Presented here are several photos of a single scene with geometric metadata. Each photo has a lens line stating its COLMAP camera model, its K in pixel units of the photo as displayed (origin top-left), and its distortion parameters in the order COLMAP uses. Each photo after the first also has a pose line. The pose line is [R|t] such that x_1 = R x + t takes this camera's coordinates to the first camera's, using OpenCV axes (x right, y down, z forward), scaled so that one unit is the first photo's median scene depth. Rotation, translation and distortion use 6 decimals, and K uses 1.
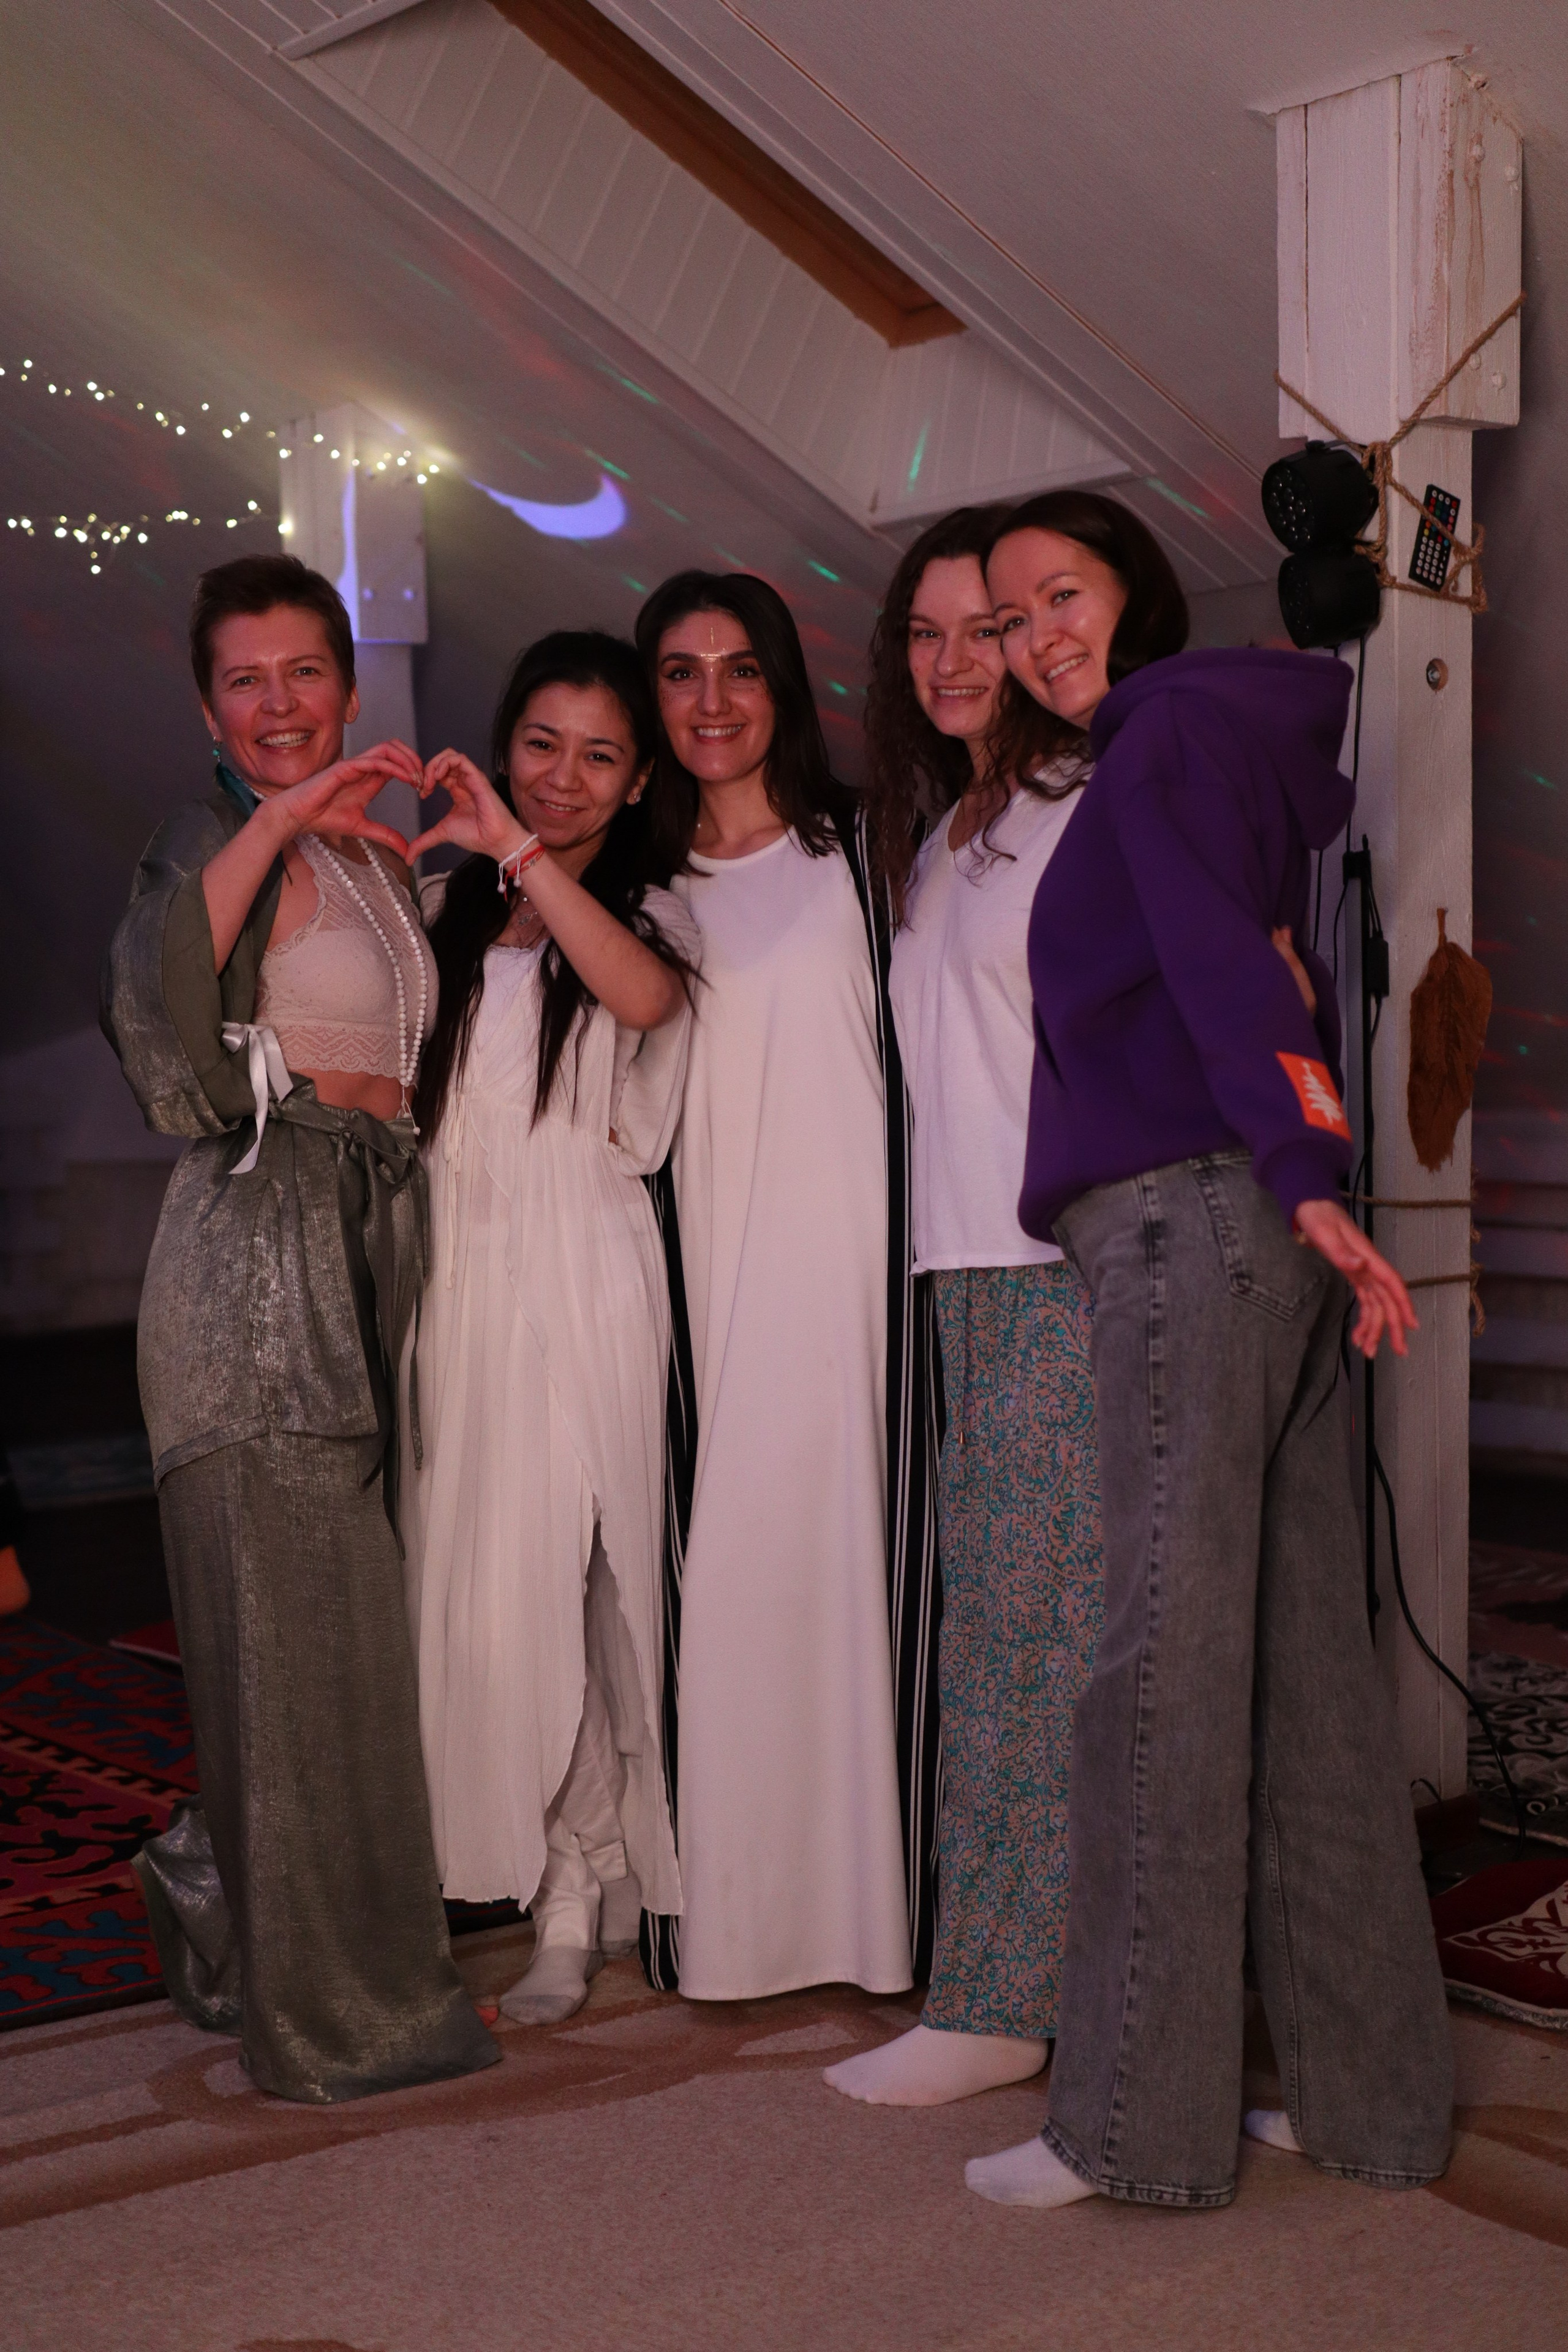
lens RADIAL K [[3241.4, 0, 784.0], [0, 3241.4, 1176.0], [0, 0, 1]] dist [-0.024968, 0.009911]
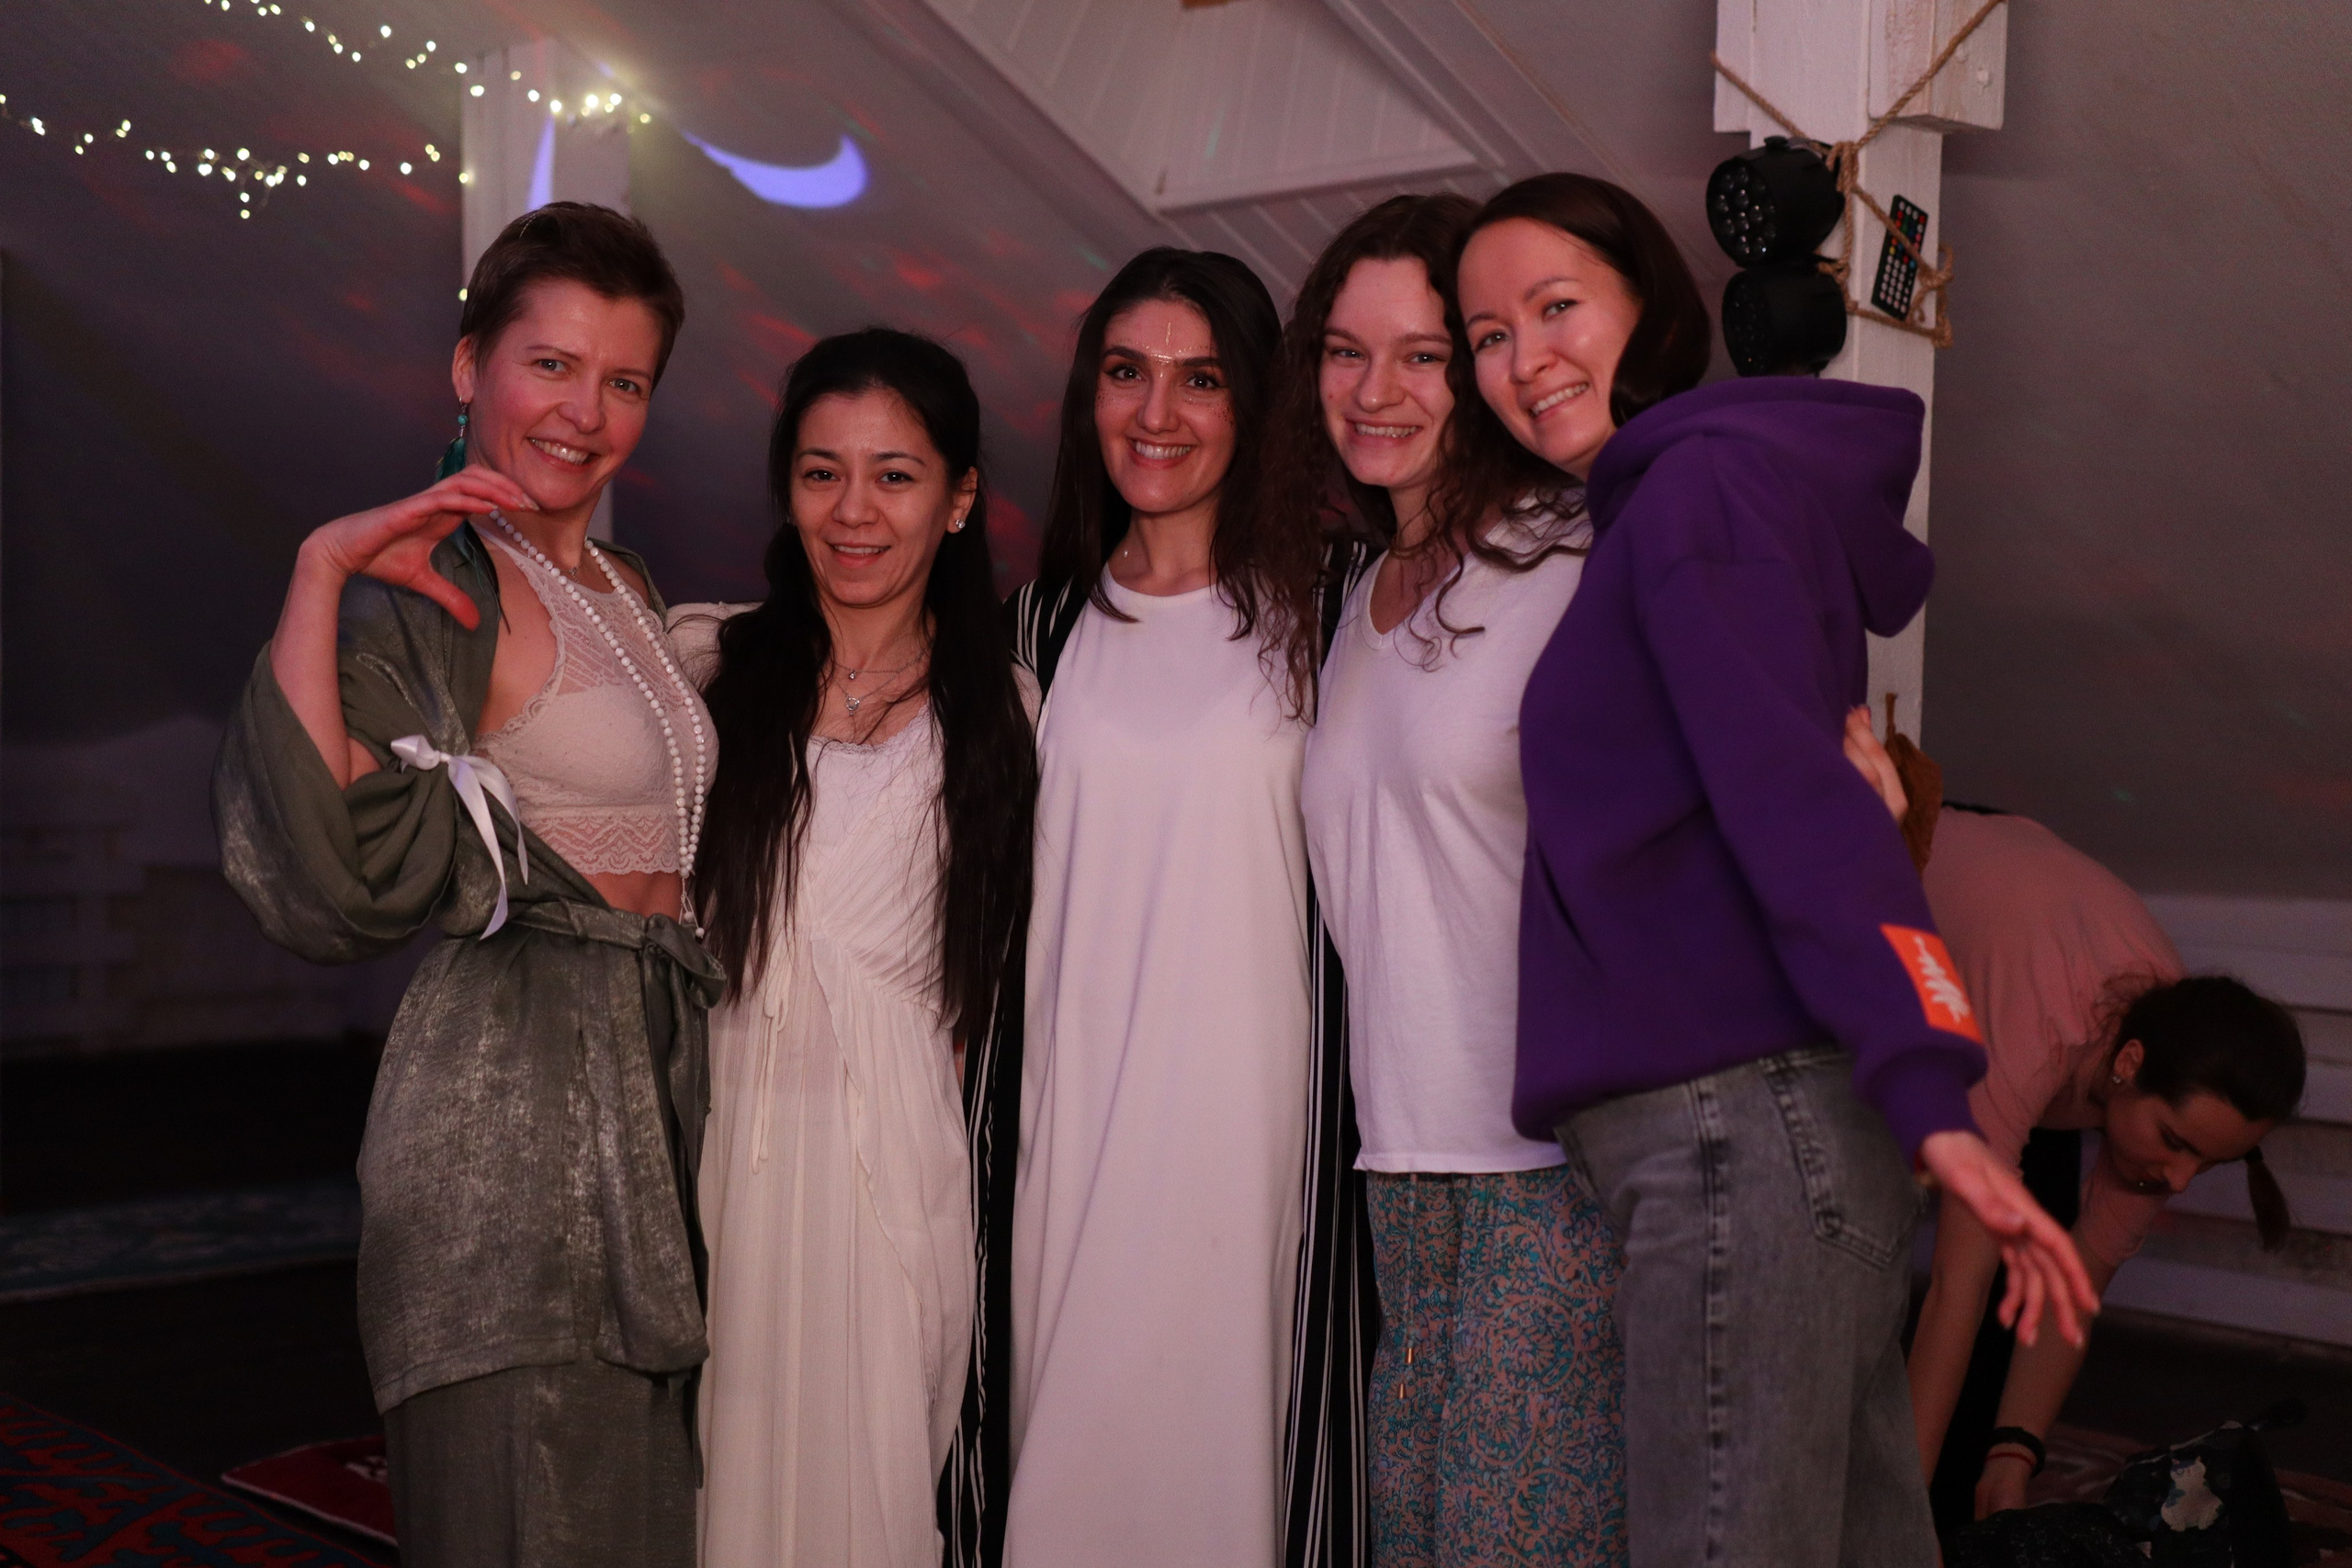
lens RADIAL K [[3241.1, 0, 1223.8], [0, 3241.1, 785.8], [0, 0, 1]] dist [-0.024968, 0.009911]
pose [[0.993684, 0.029713, 0.108210, -0.064167], [-0.027494, 0.999381, -0.021947, -0.036691], [-0.108795, 0.018833, 0.993886, 0.185262]]
